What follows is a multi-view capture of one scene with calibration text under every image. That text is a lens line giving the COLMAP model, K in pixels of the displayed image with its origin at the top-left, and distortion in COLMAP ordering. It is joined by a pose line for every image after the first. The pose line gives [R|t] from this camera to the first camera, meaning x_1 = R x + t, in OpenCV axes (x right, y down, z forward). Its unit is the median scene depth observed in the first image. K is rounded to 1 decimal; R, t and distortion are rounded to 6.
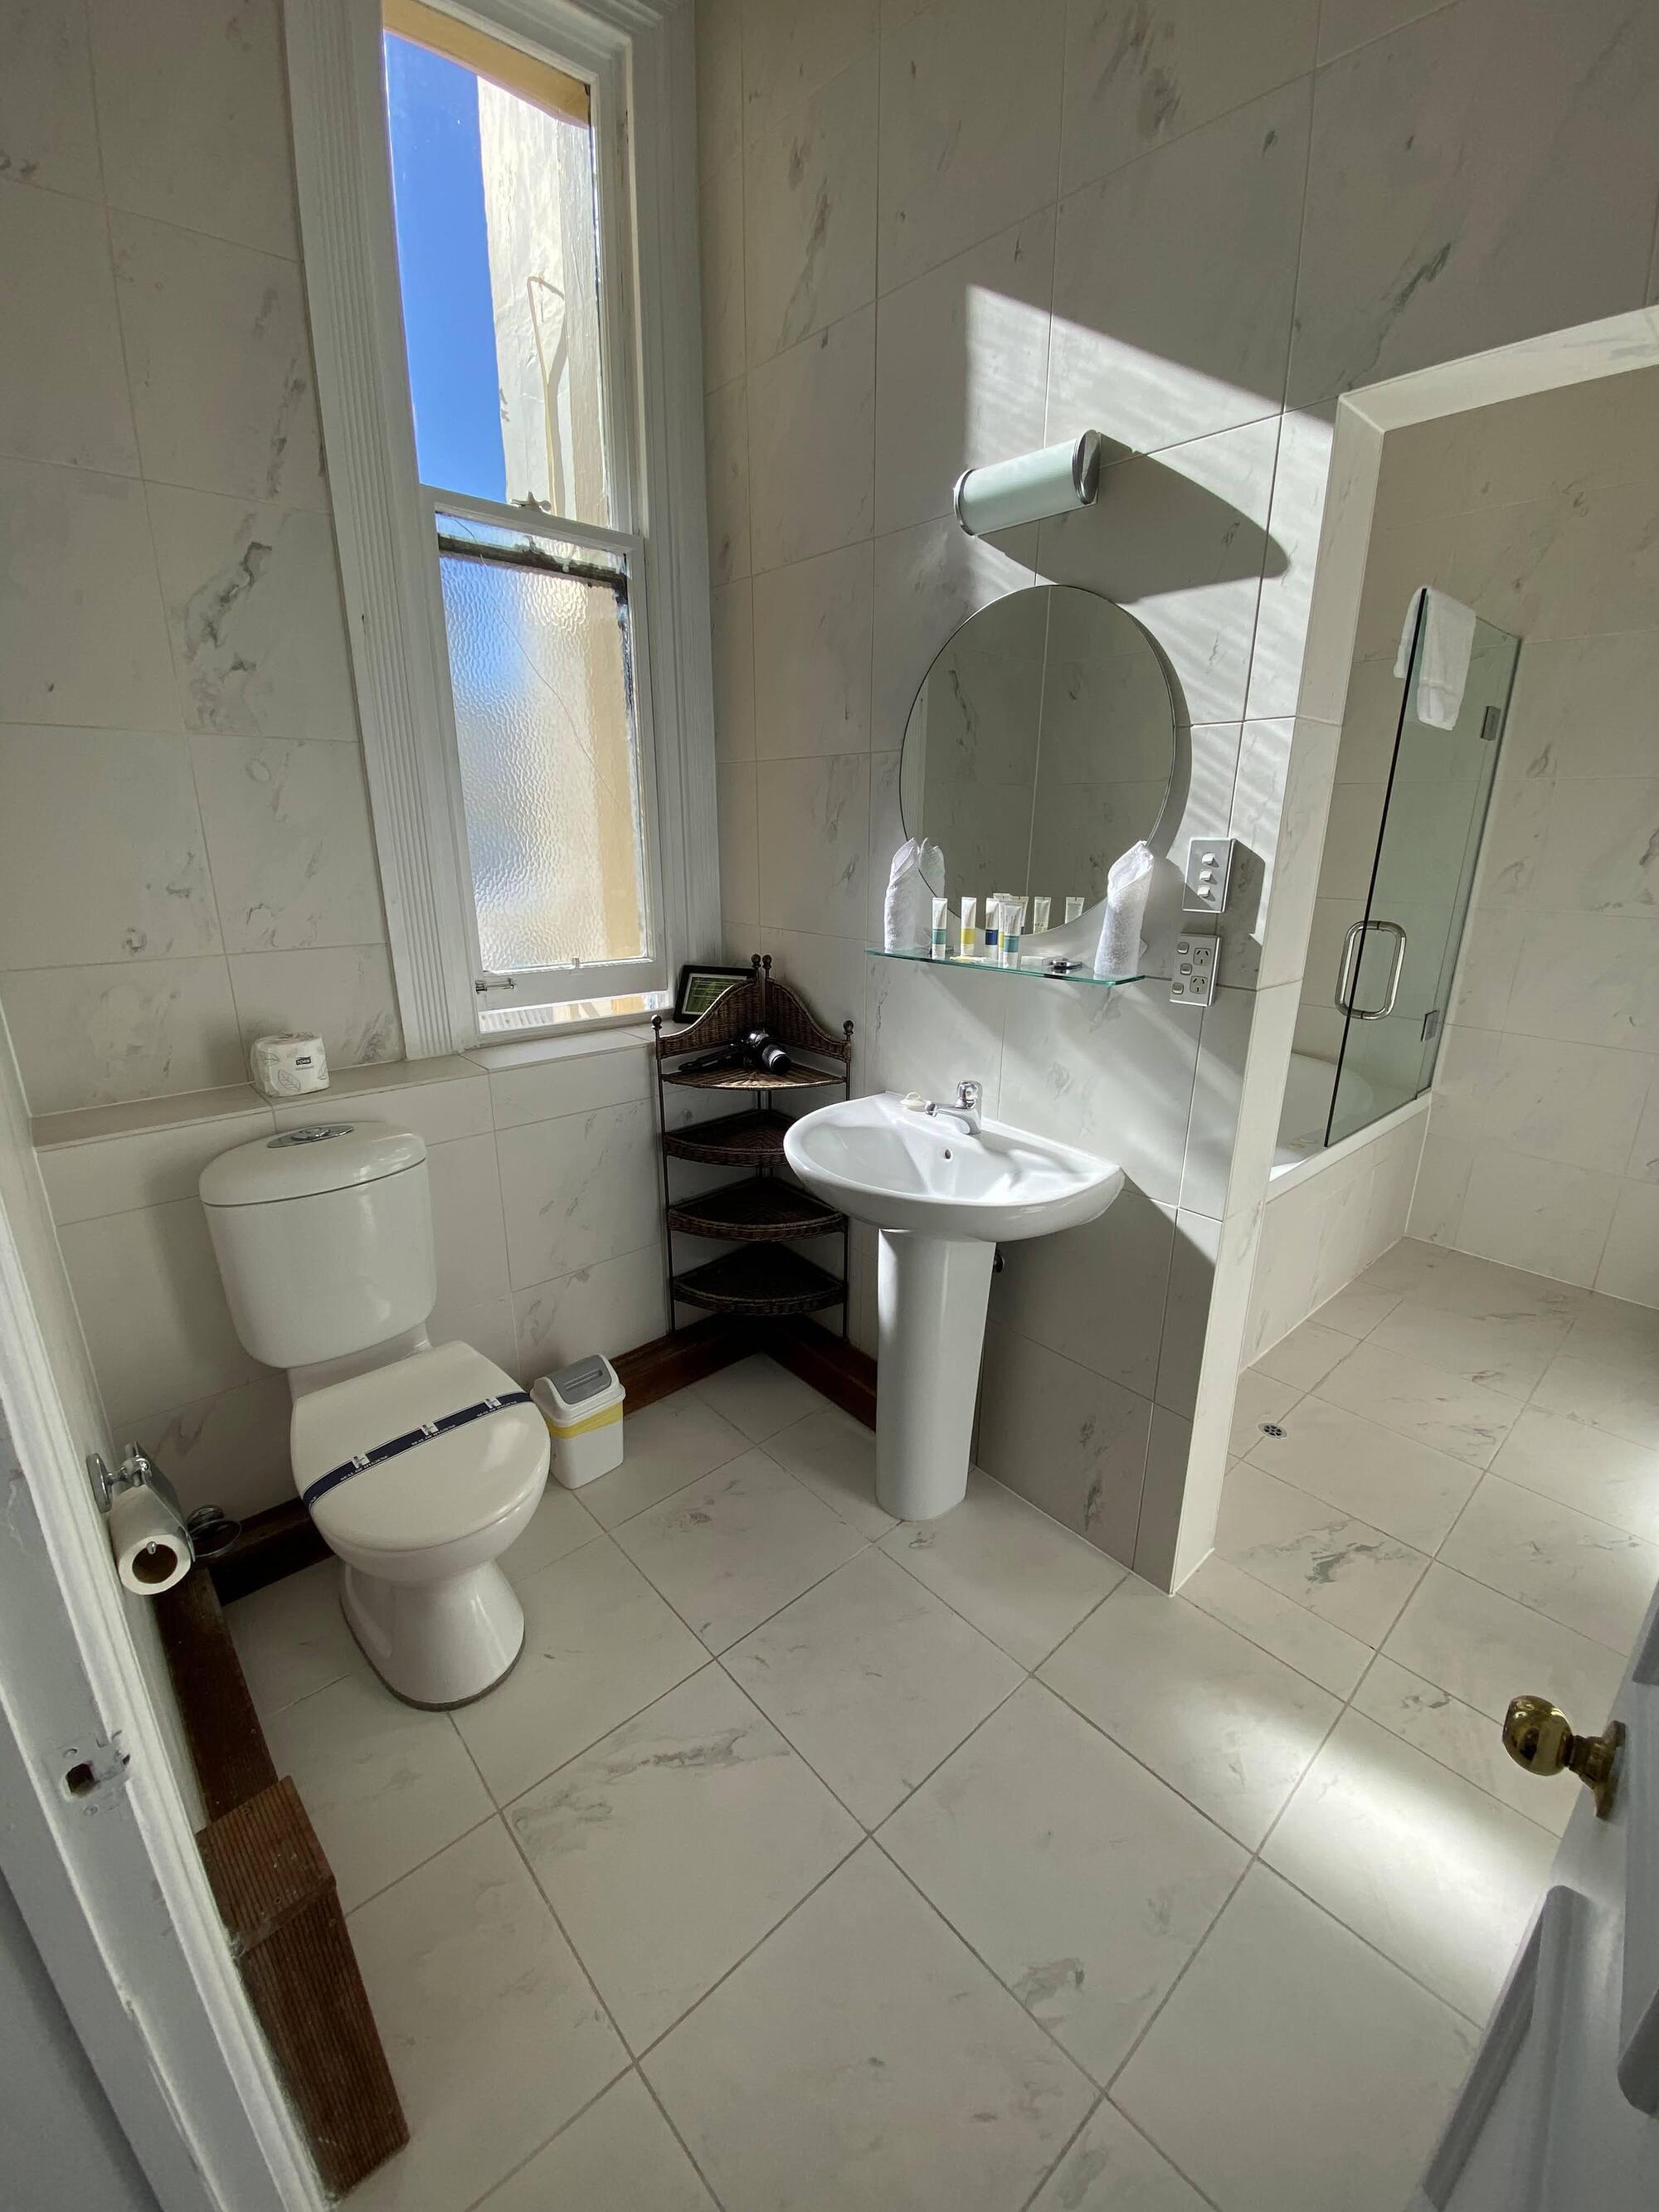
lens RADIAL K [[897.2, 0, 830.1], [0, 897.2, 1114.2], [0, 0, 1]] dist [0.001108, -0.001354]
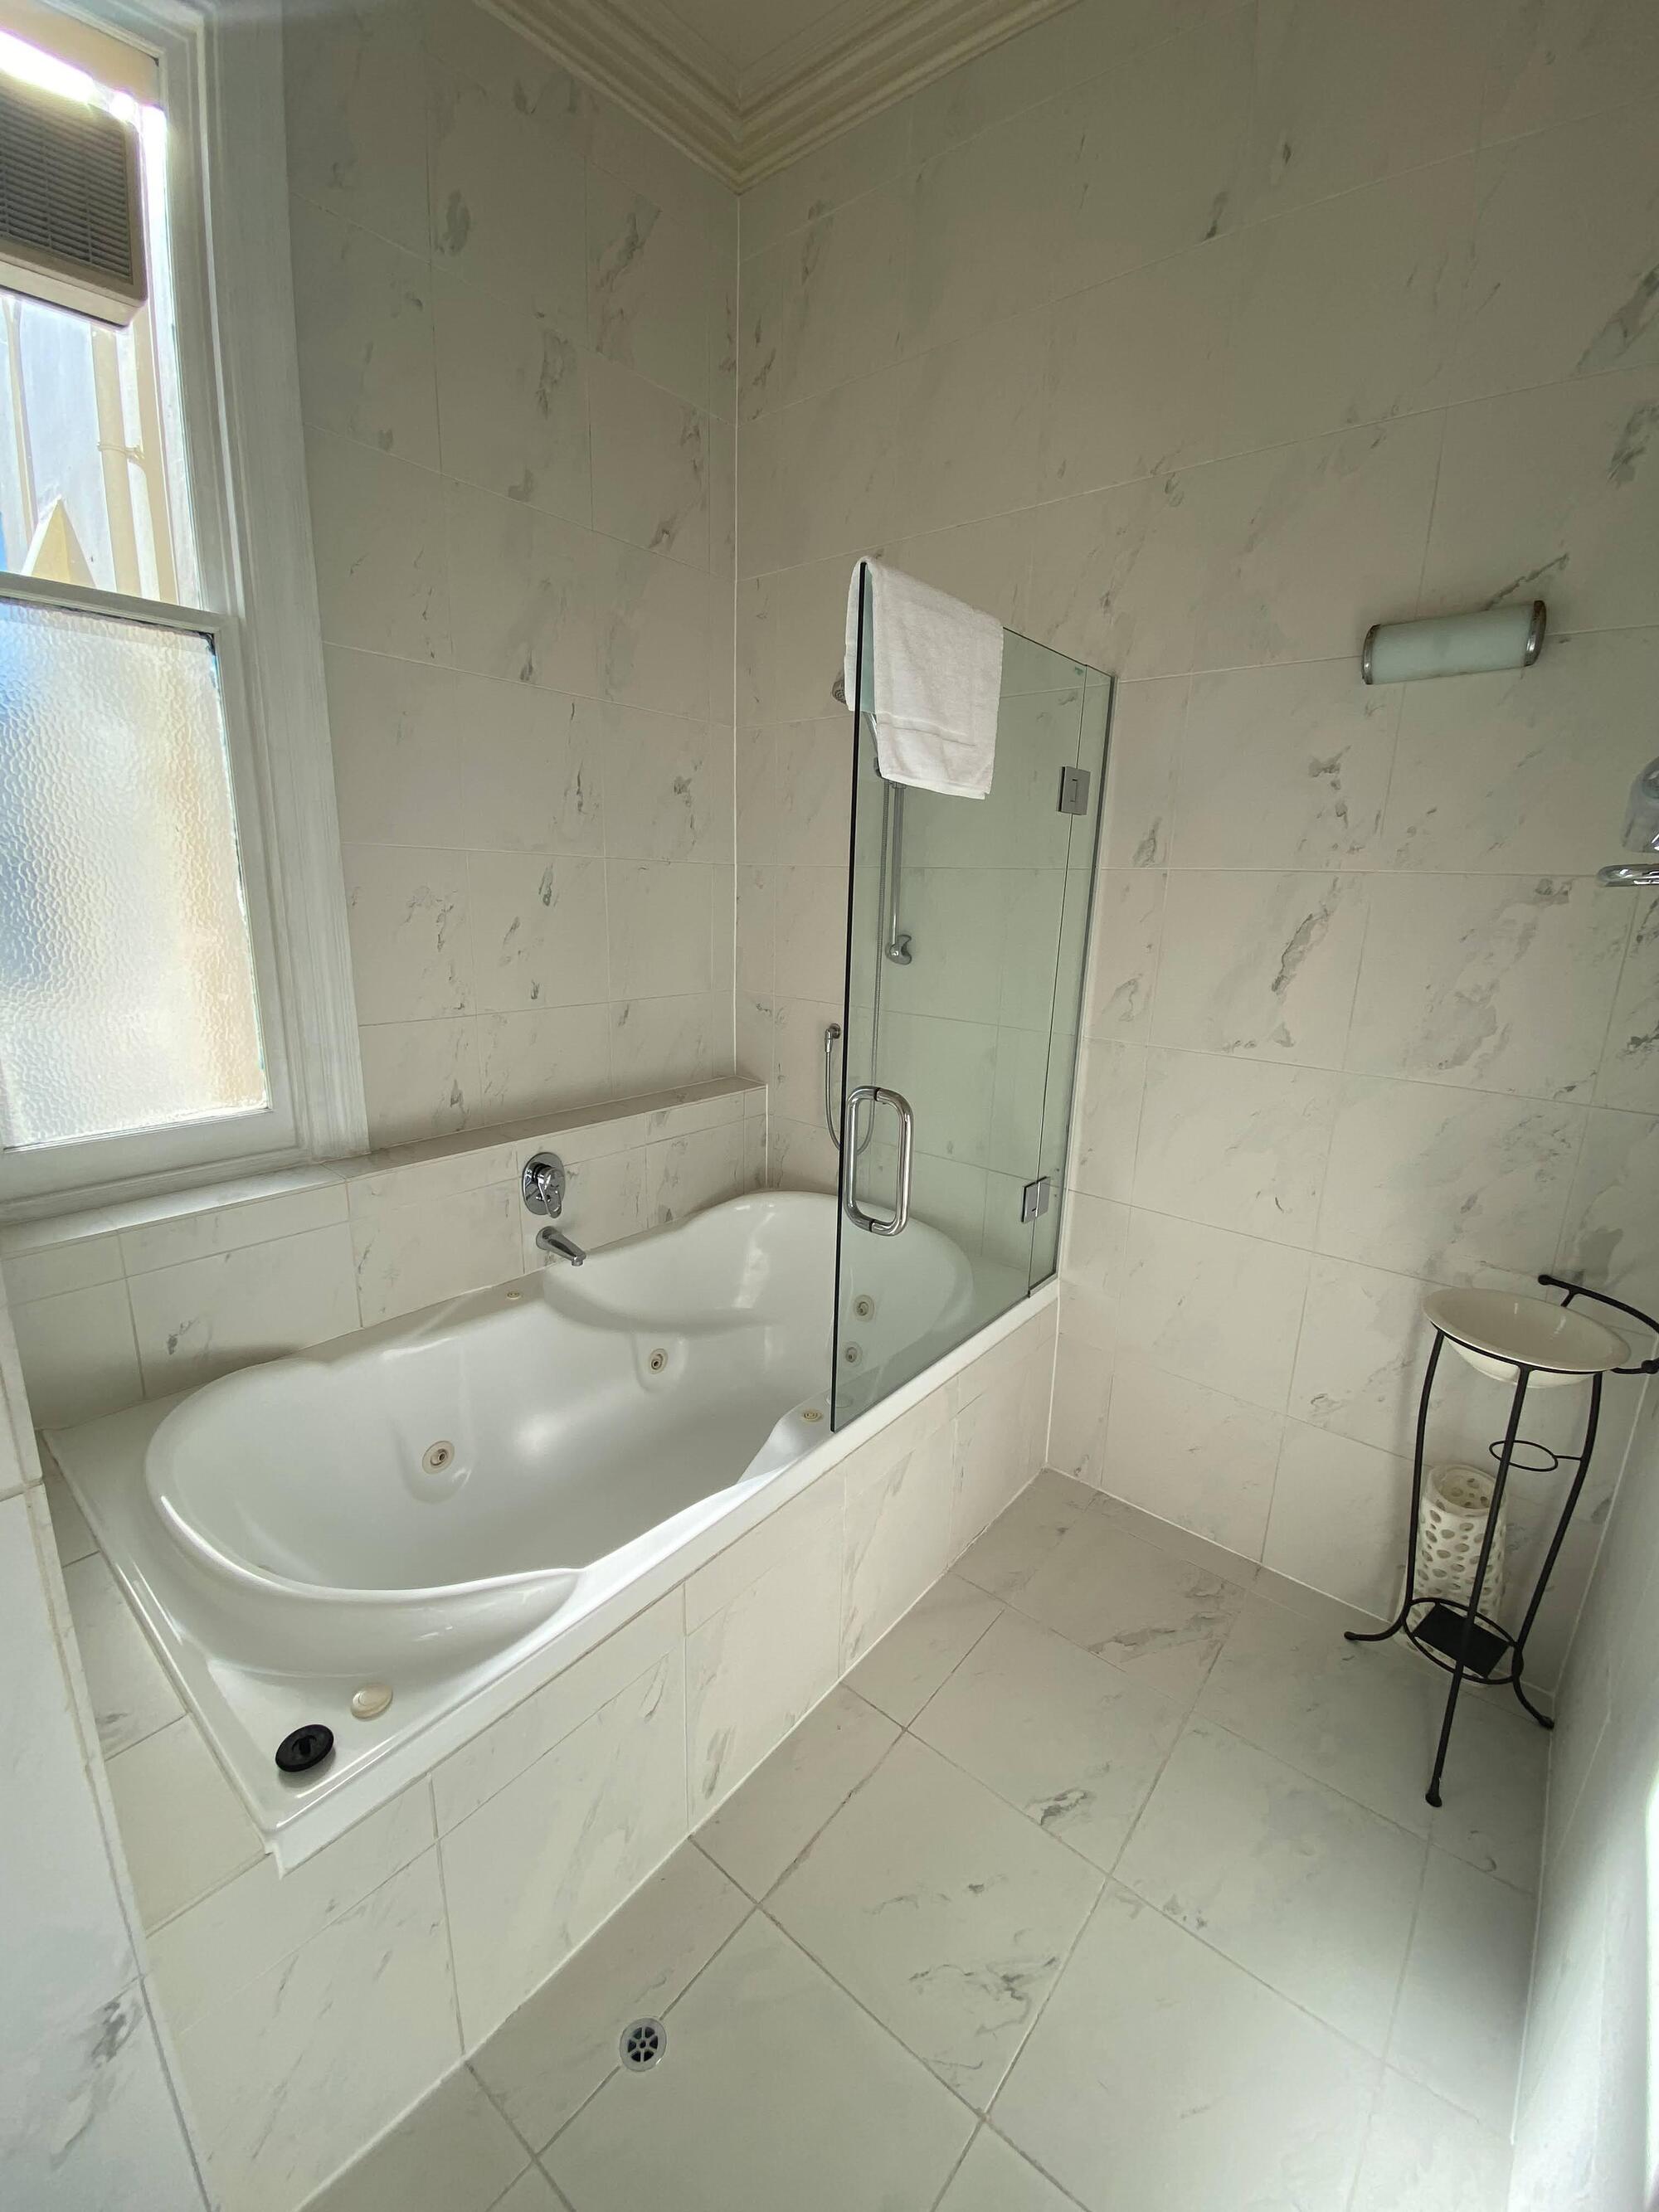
lens RADIAL K [[897.2, 0, 827.7], [0, 897.2, 1104.5], [0, 0, 1]] dist [0.001108, -0.001354]
pose [[0.988498, -0.010688, 0.150858, 0.428284], [0.019089, 0.998339, -0.054354, -0.150348], [-0.150026, 0.056609, 0.987060, 0.339203]]
